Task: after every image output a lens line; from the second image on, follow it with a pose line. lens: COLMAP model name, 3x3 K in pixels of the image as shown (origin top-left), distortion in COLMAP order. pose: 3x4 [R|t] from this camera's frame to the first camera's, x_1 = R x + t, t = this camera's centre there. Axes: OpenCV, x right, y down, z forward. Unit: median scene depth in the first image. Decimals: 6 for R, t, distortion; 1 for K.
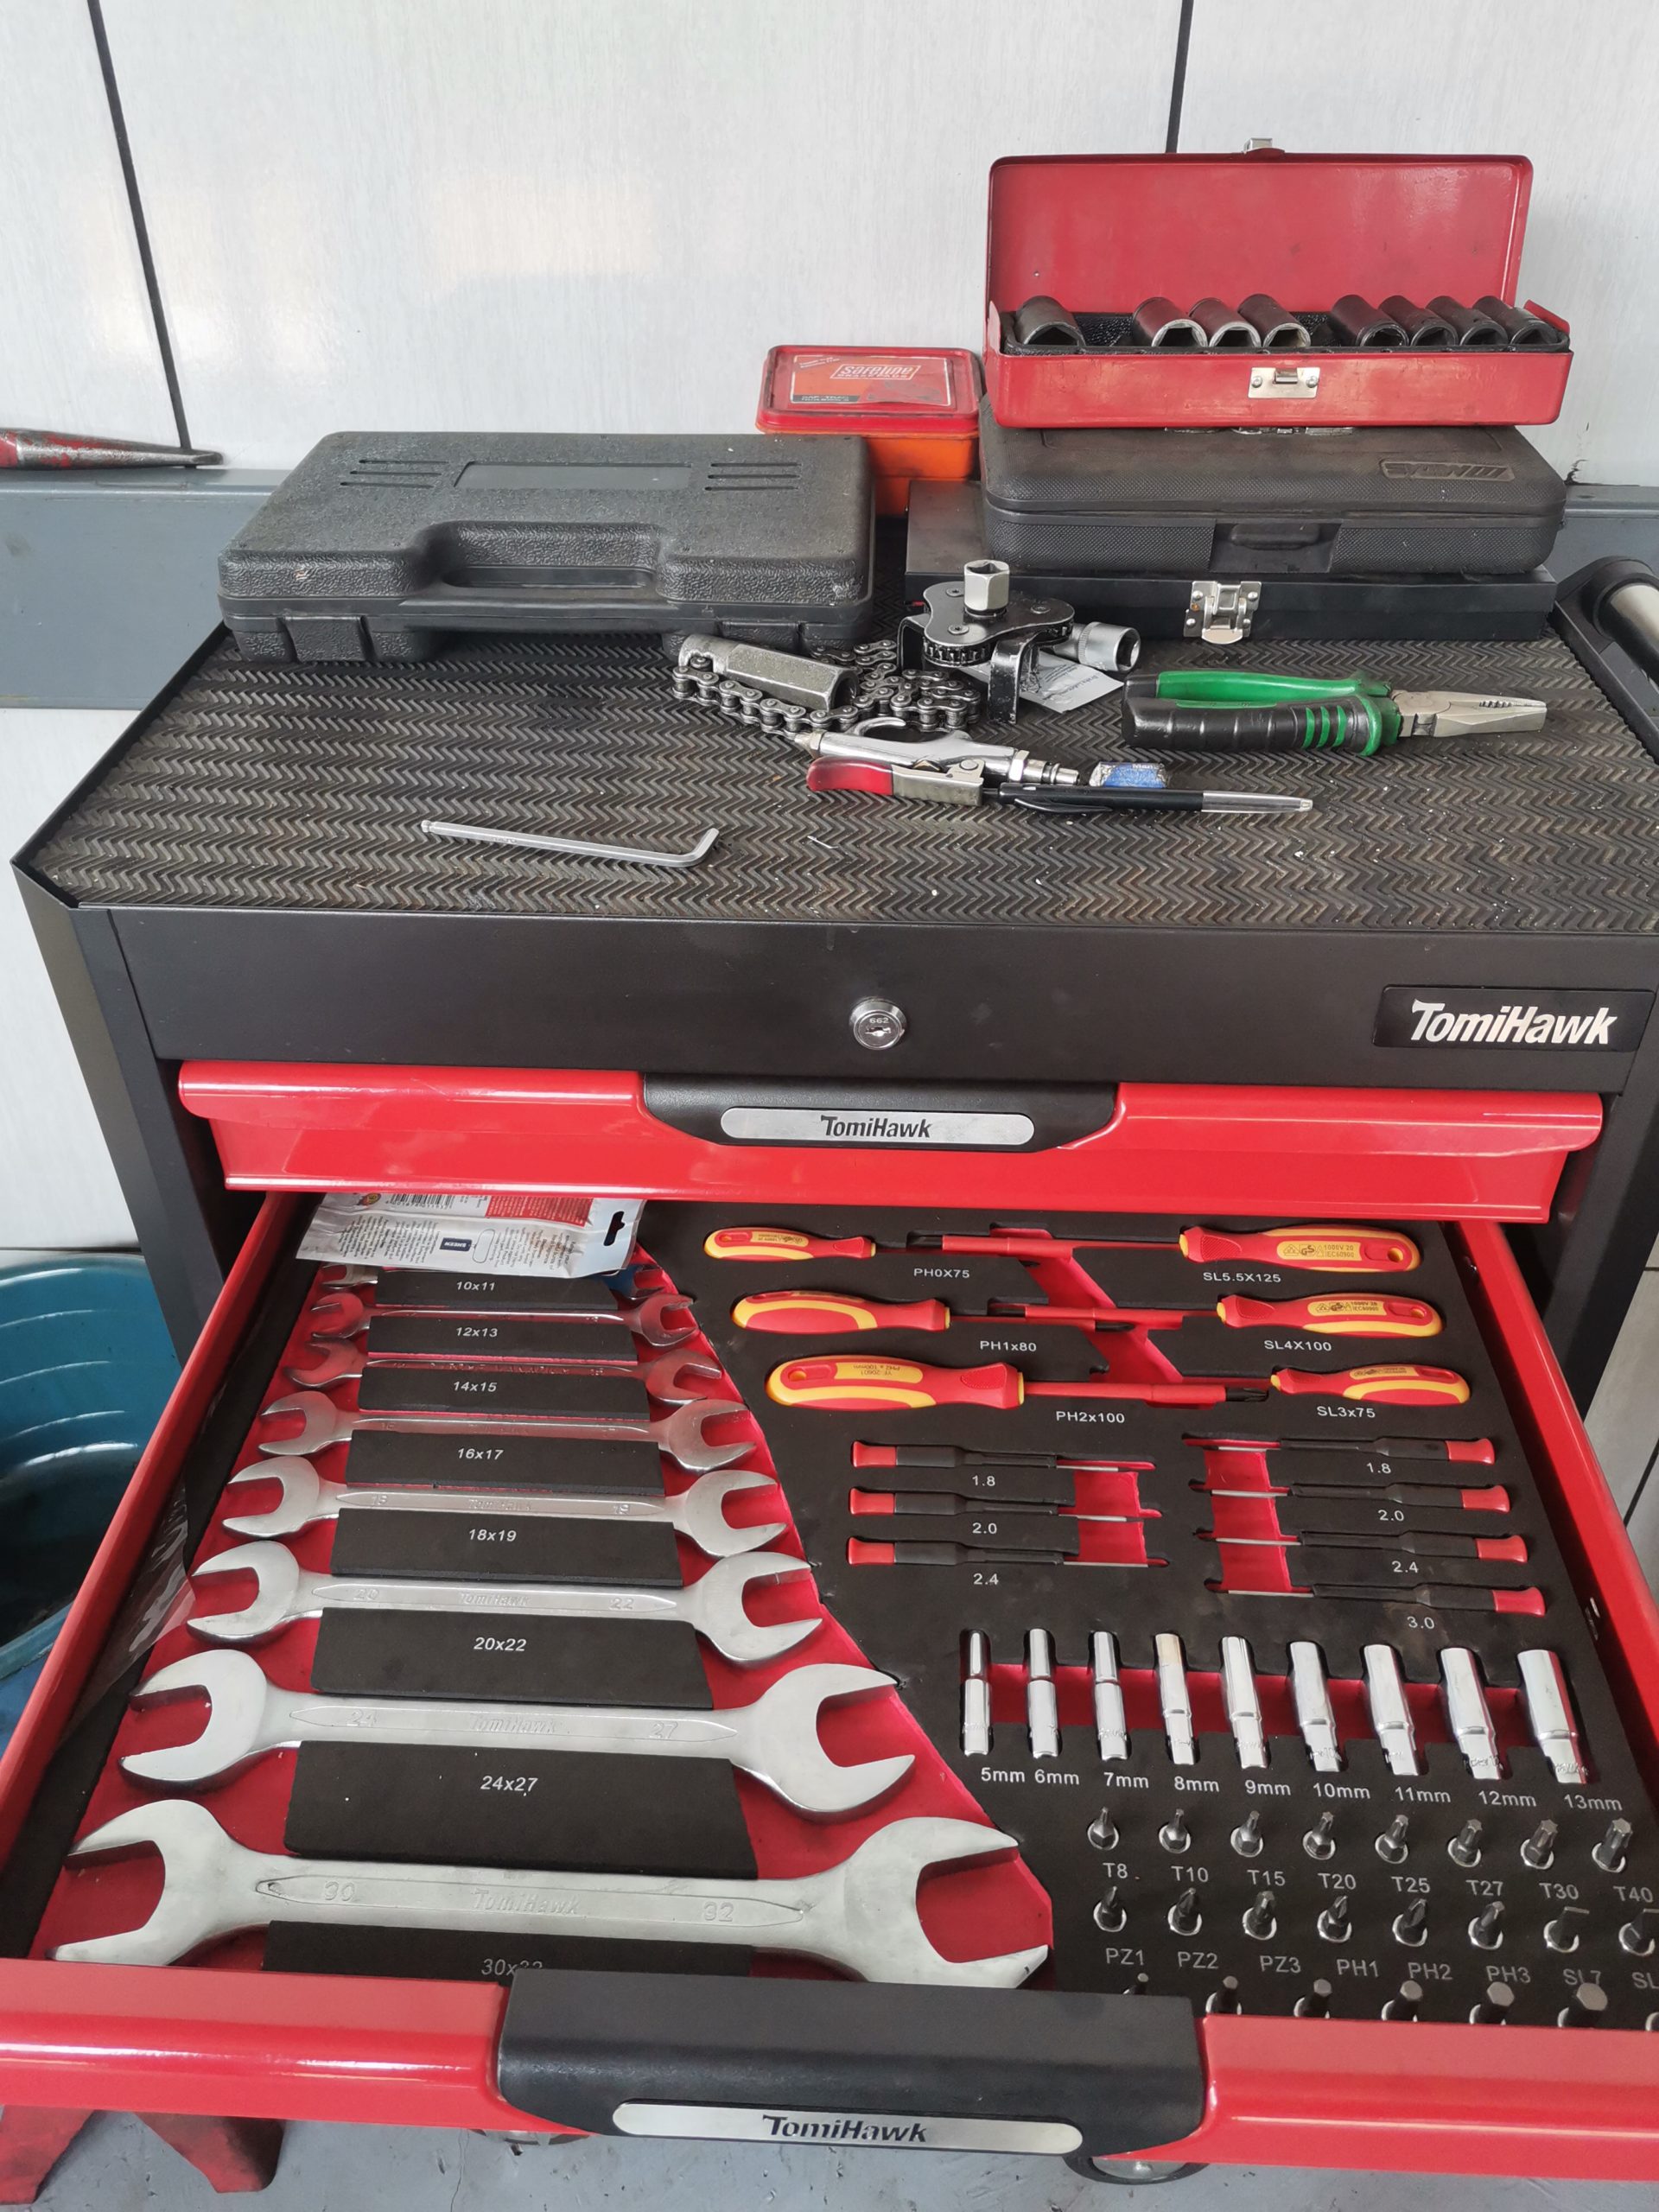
lens RADIAL K [[1668.6, 0, 827.6], [0, 1668.6, 1086.6], [0, 0, 1]] dist [0.091062, -0.108156]
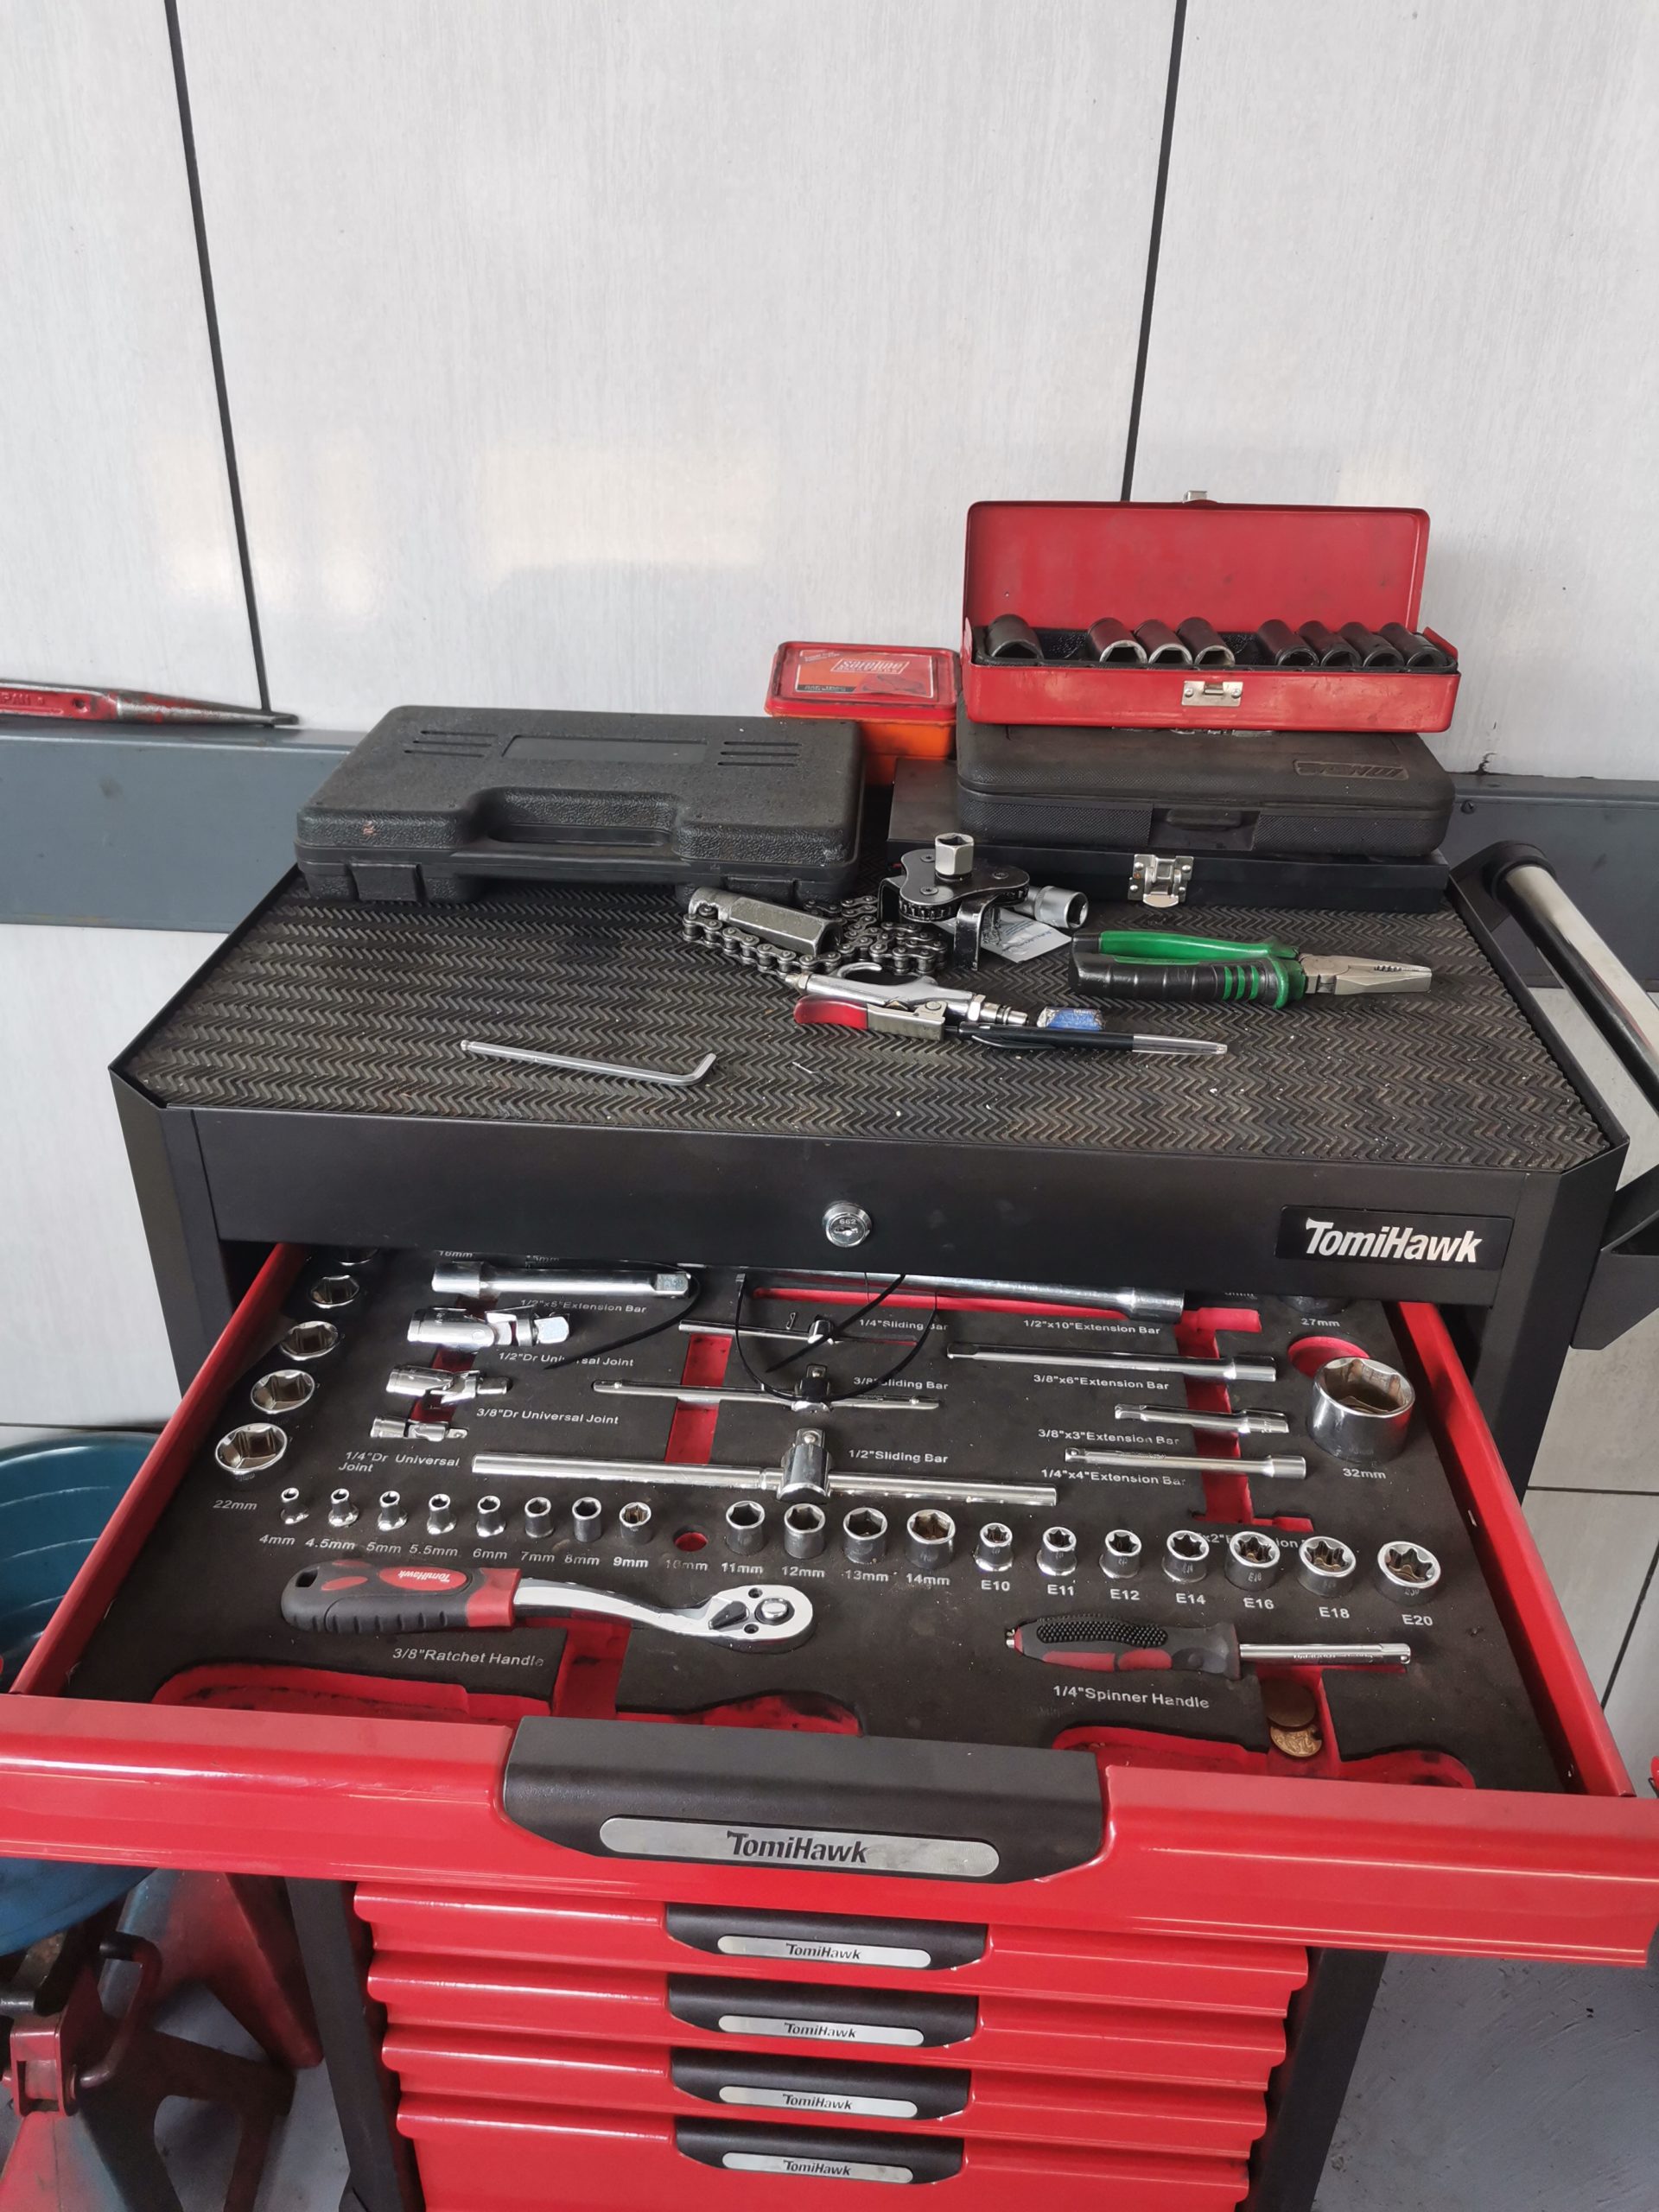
lens RADIAL K [[1678.9, 0, 831.9], [0, 1678.9, 1094.4], [0, 0, 1]] dist [0.081223, -0.105555]
pose [[0.999594, 0.028357, -0.002646, 0.018803], [-0.028467, 0.991958, -0.123323, 0.015140], [-0.000872, 0.123348, 0.992363, -0.151627]]
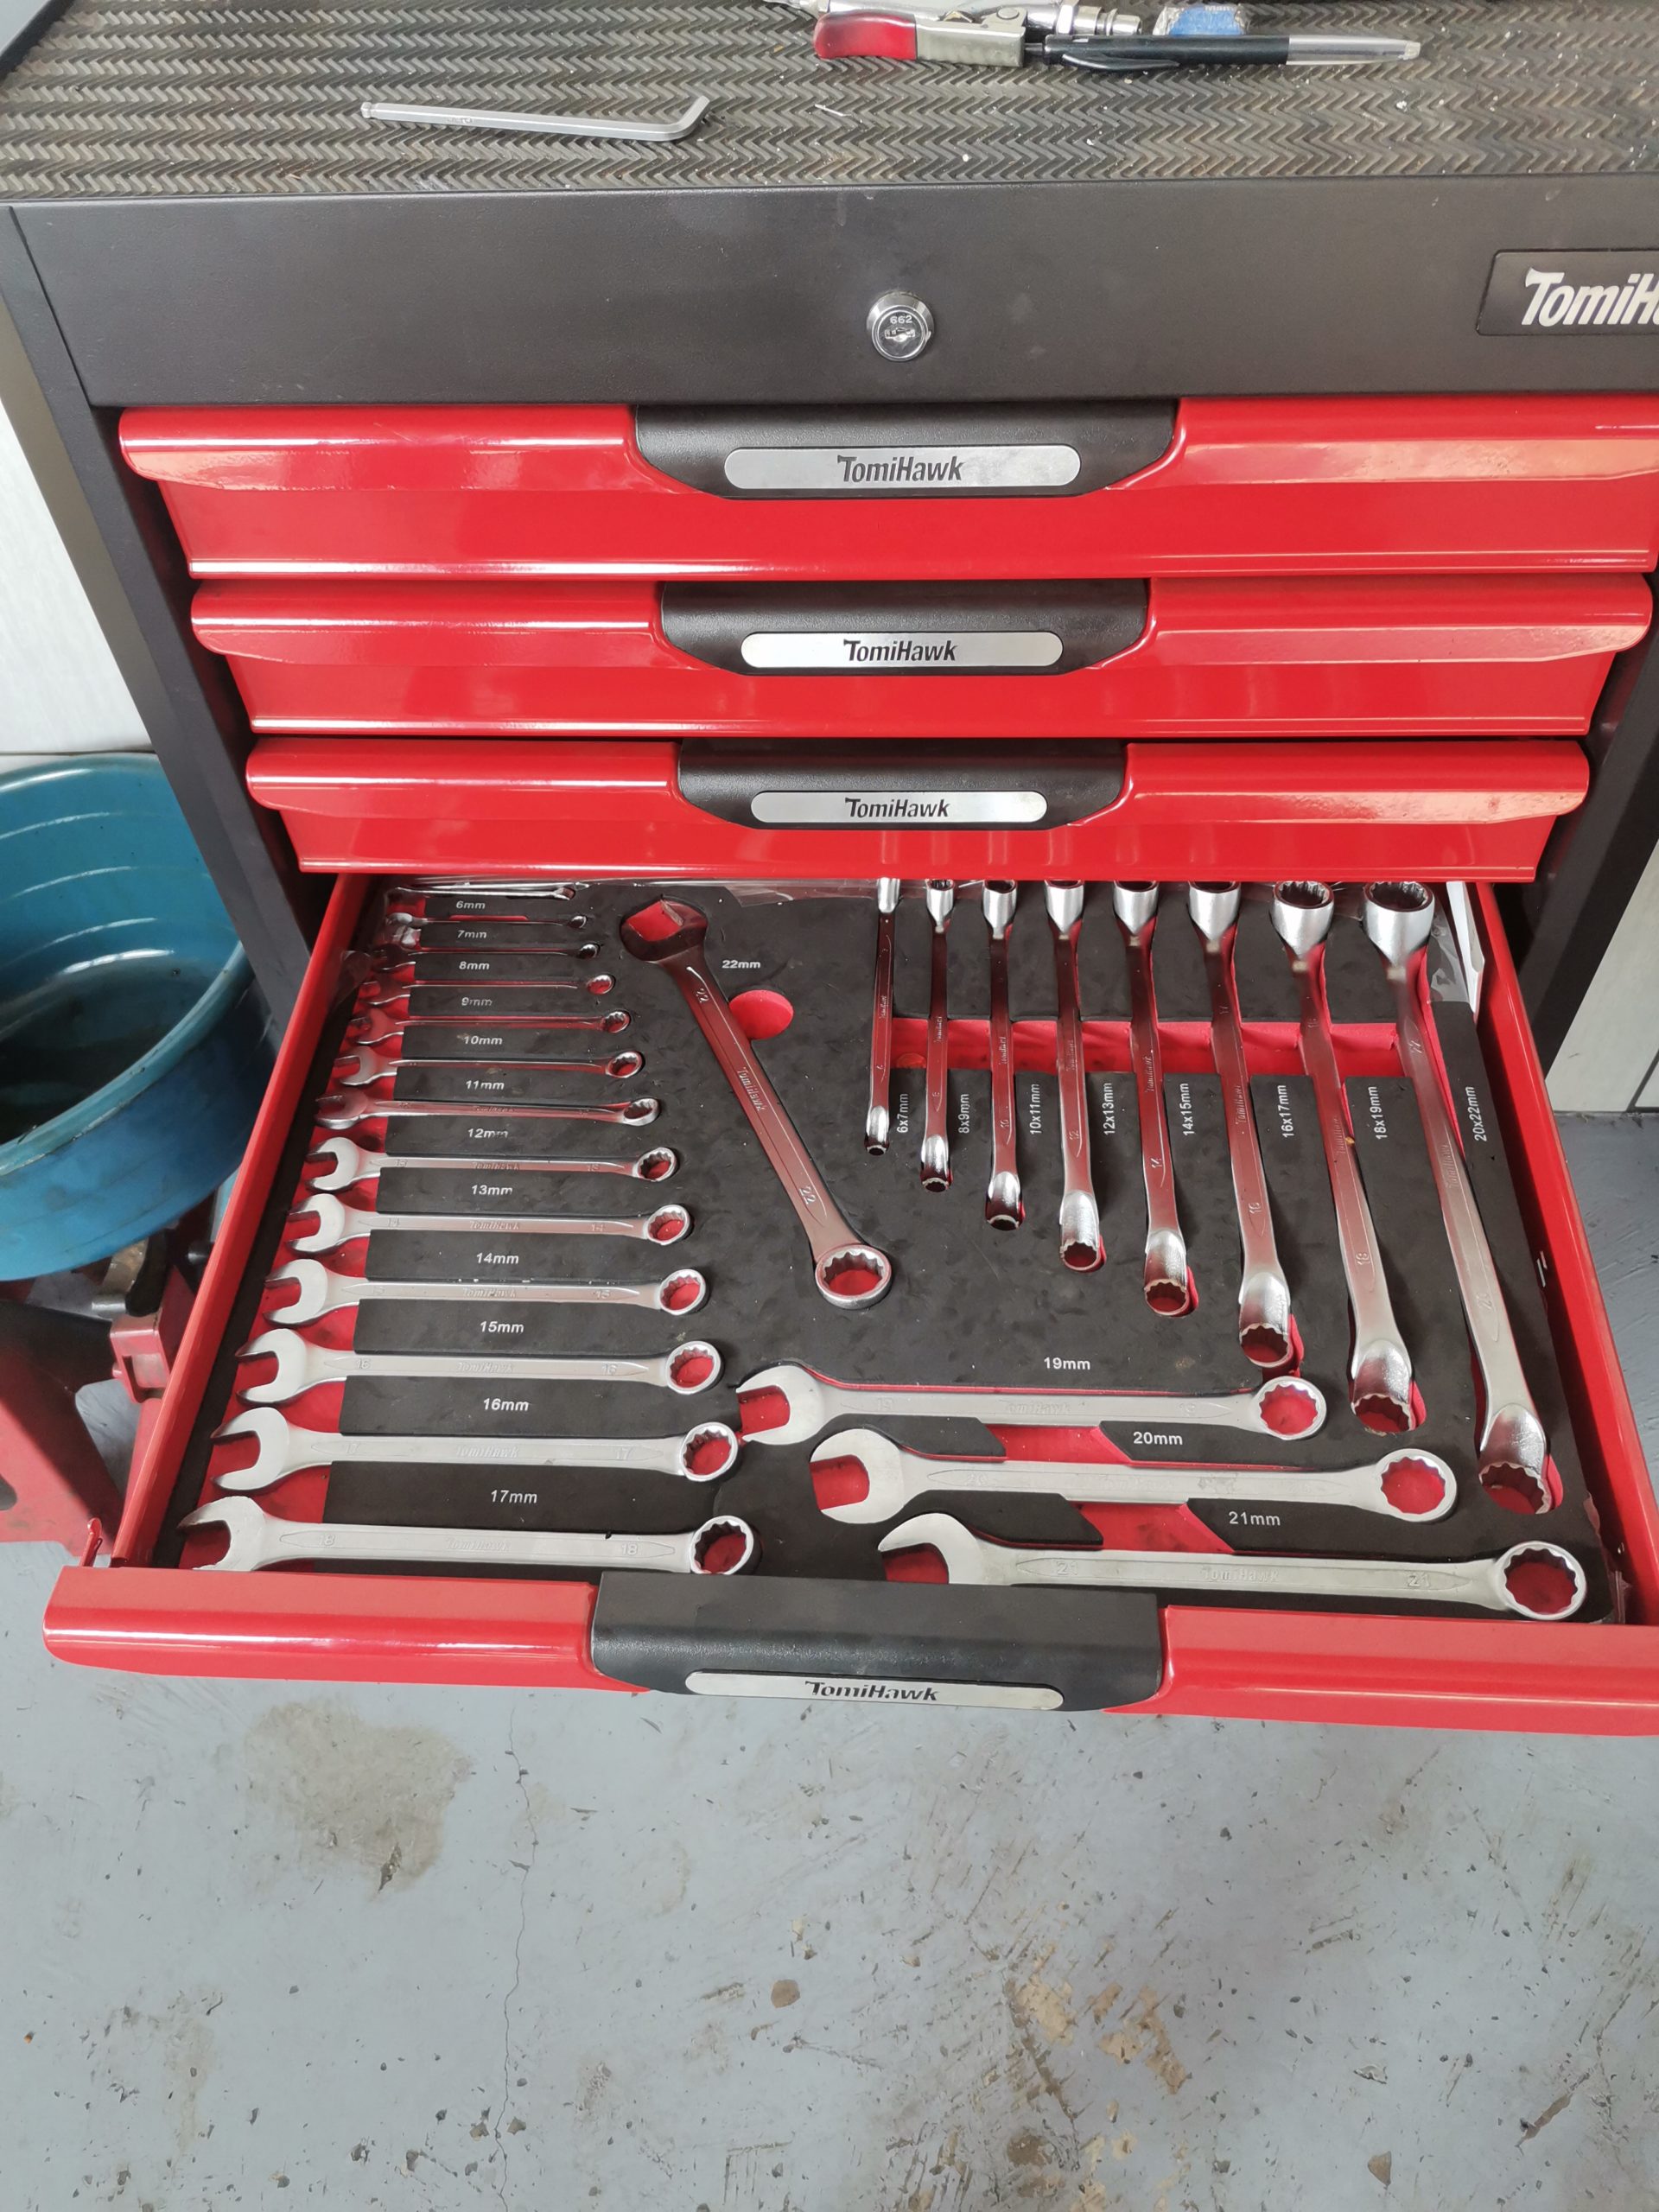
lens RADIAL K [[1647.6, 0, 829.5], [0, 1647.6, 1106.0], [0, 0, 1]] dist [0.085558, -0.104508]
pose [[0.999394, -0.015808, -0.031020, 0.013146], [0.022817, 0.970354, 0.240610, 0.133027], [0.026296, -0.241171, 0.970126, 0.060106]]
